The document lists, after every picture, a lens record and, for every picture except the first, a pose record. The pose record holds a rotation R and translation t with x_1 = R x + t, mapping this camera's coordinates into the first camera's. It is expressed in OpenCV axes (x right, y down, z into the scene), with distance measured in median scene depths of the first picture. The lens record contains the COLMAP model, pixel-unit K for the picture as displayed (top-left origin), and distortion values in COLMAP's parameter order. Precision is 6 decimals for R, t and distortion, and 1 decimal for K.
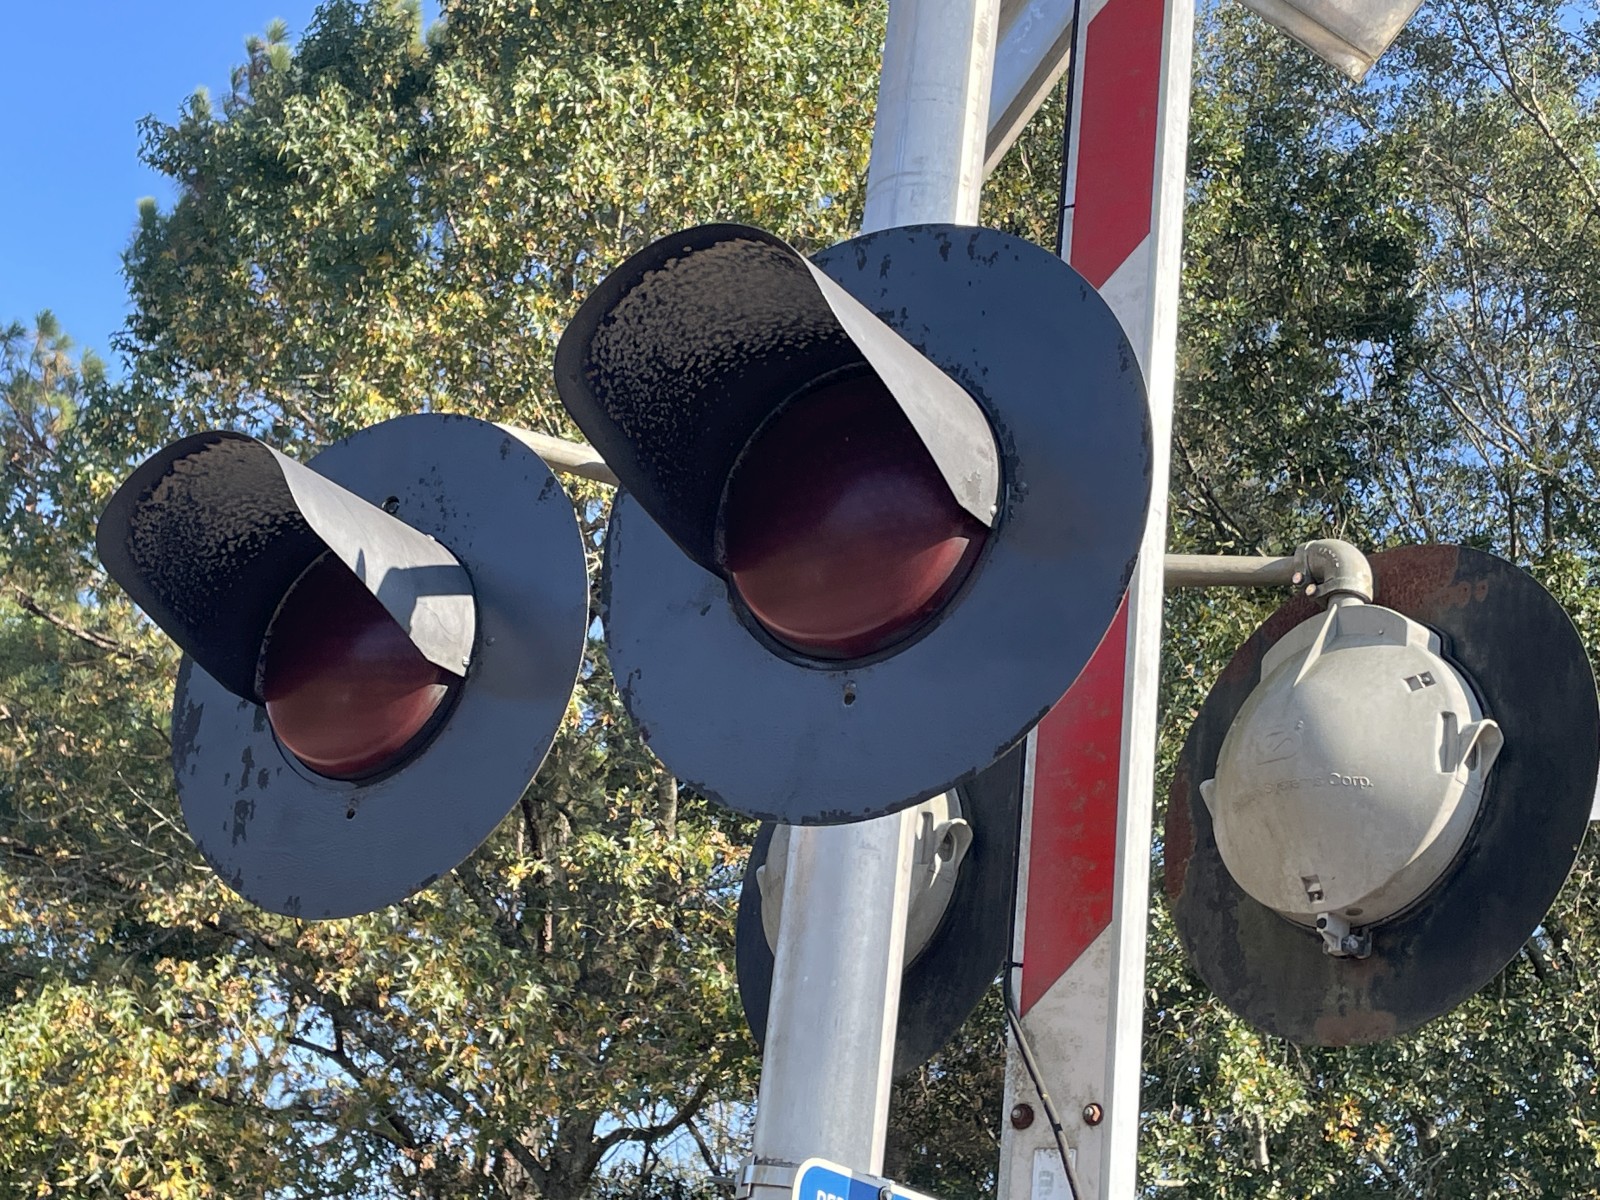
lens RADIAL K [[2676.2, 0, 800.0], [0, 2676.2, 600.0], [0, 0, 1]] dist [0.091510, -0.051864]
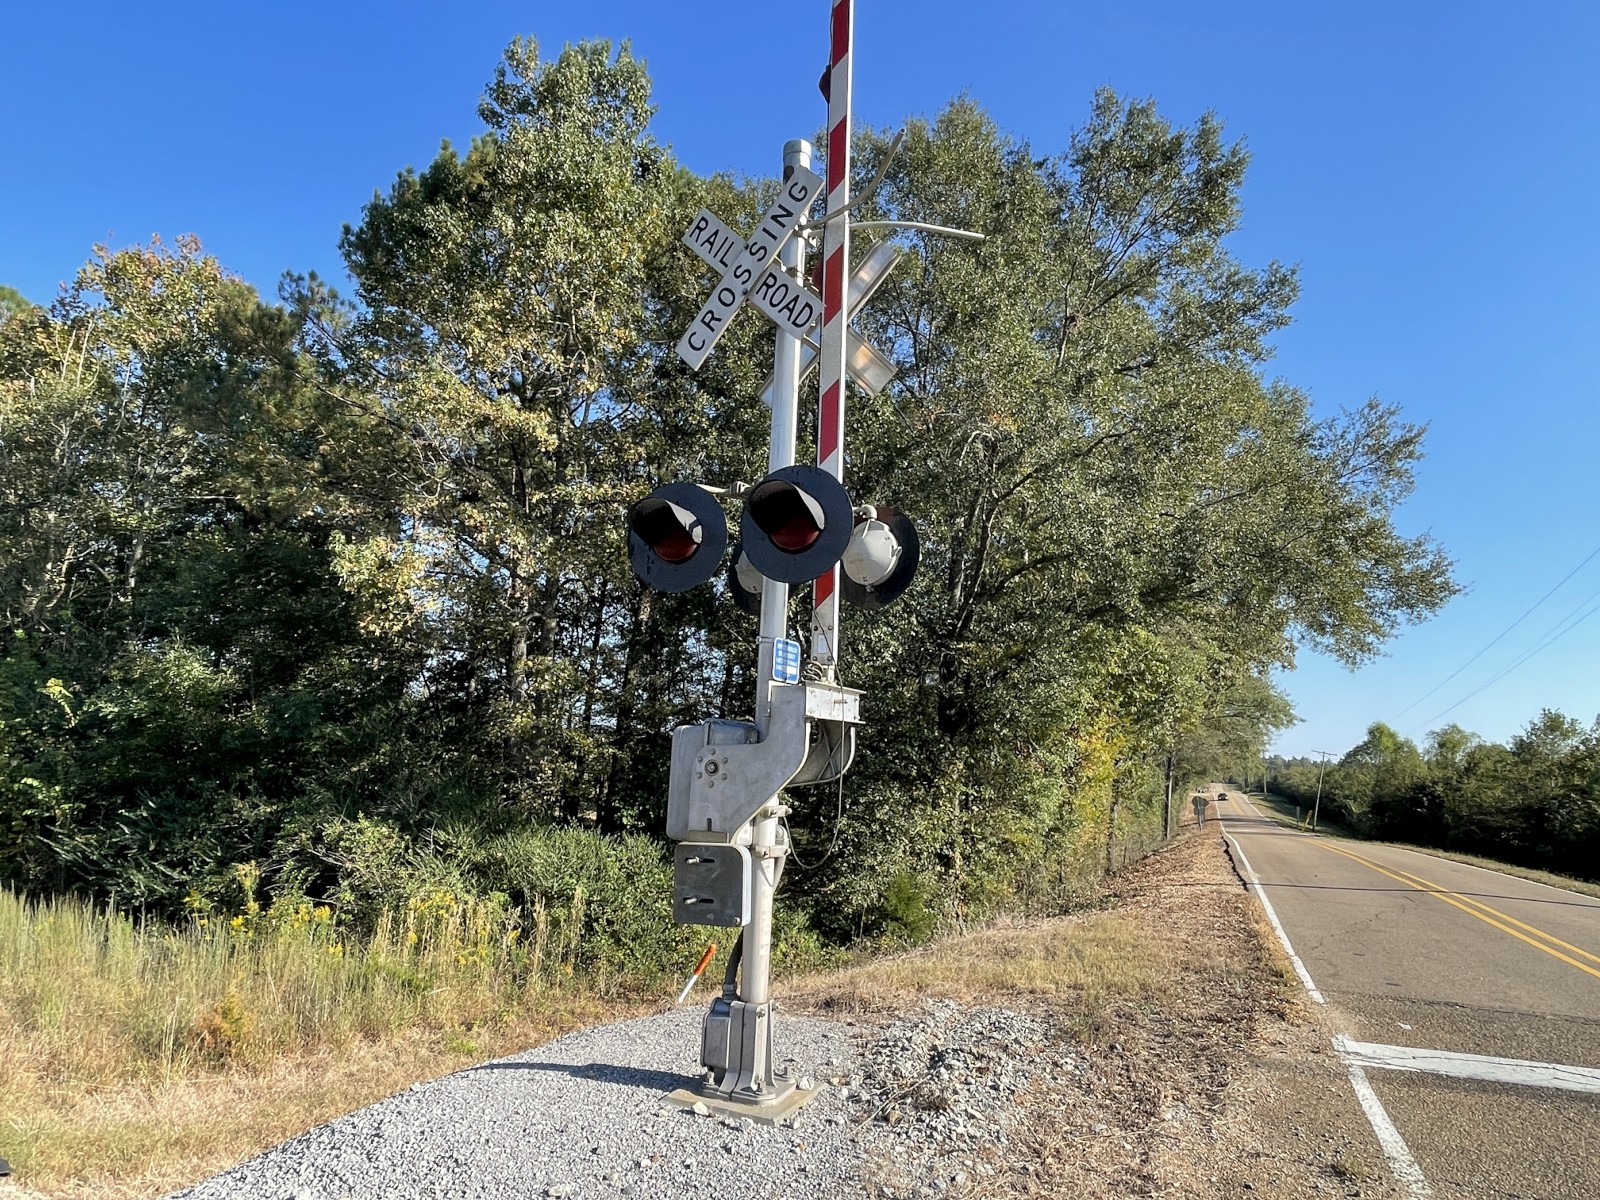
lens RADIAL K [[966.4, 0, 802.0], [0, 966.4, 576.2], [0, 0, 1]] dist [-0.000501, -0.000404]
pose [[0.977673, -0.026634, 0.208436, -0.043737], [-0.017244, 0.978420, 0.205906, -0.038800], [-0.209422, -0.204903, 0.956116, -0.102571]]
